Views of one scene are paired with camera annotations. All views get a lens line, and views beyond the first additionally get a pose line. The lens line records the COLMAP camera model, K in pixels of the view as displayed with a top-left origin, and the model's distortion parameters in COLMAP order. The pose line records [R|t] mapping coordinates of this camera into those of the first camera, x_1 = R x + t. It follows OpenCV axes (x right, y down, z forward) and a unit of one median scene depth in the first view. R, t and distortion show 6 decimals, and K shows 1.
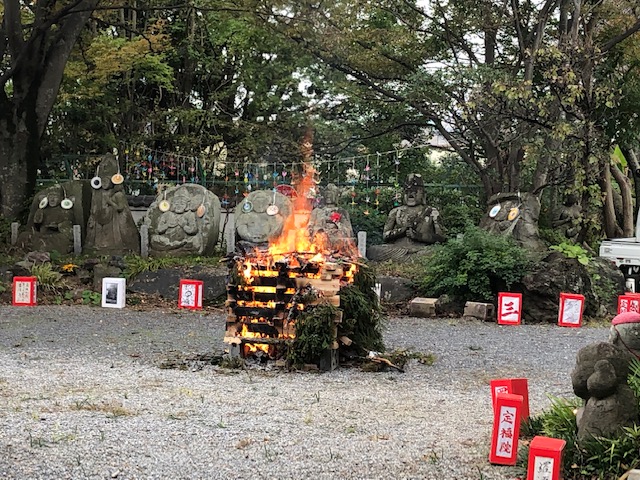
lens RADIAL K [[1458.8, 0, 320.0], [0, 1458.8, 240.0], [0, 0, 1]] dist [0.011109, 0.508260]
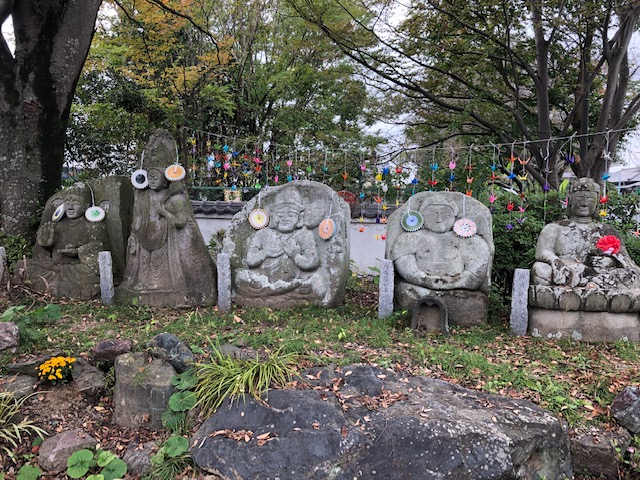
lens RADIAL K [[523.5, 0, 320.0], [0, 523.5, 240.0], [0, 0, 1]] dist [0.043368, -0.047116]
pose [[0.996071, -0.007188, 0.088271, -0.099702], [0.003106, 0.998923, 0.046289, -0.024260], [-0.088509, -0.045833, 0.995020, 0.784249]]
